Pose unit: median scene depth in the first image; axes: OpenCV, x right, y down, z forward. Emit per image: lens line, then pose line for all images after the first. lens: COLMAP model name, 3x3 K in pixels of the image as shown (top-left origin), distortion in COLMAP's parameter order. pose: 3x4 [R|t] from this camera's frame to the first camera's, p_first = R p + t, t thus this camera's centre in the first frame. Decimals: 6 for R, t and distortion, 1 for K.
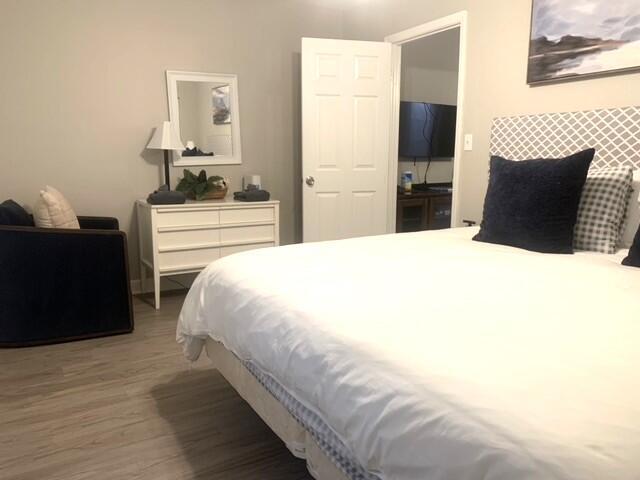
lens RADIAL K [[487.5, 0, 323.6], [0, 487.5, 239.9], [0, 0, 1]] dist [-0.016166, 0.004788]
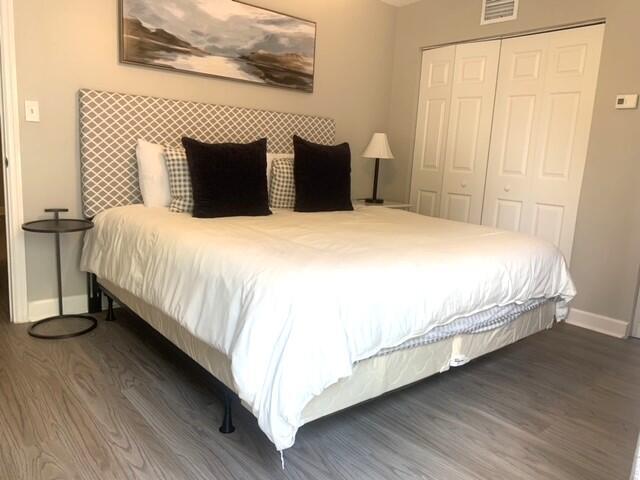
lens RADIAL K [[487.5, 0, 324.2], [0, 487.5, 241.0], [0, 0, 1]] dist [-0.016166, 0.004788]
pose [[-0.138232, -0.183070, 0.973333, -0.790026], [0.100979, 0.975041, 0.197732, -0.139451], [-0.985239, 0.125619, -0.116295, 0.890872]]
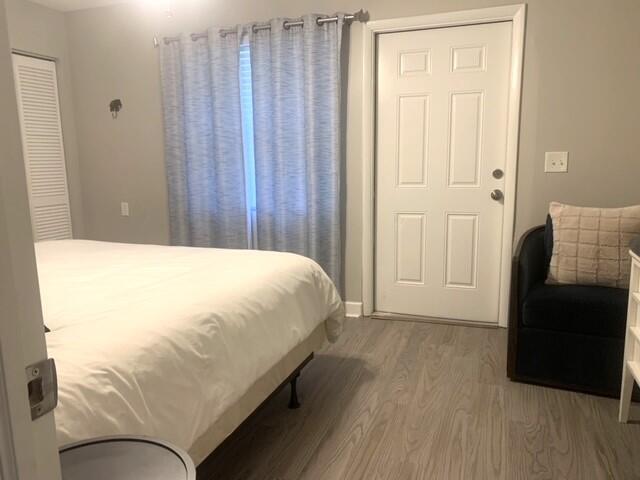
lens RADIAL K [[487.5, 0, 322.0], [0, 487.5, 240.6], [0, 0, 1]] dist [-0.016166, 0.004788]
pose [[-0.794788, 0.116598, -0.595581, 0.396605], [-0.078370, 0.953435, 0.291239, -0.308147], [0.601805, 0.278149, -0.748641, 1.640540]]
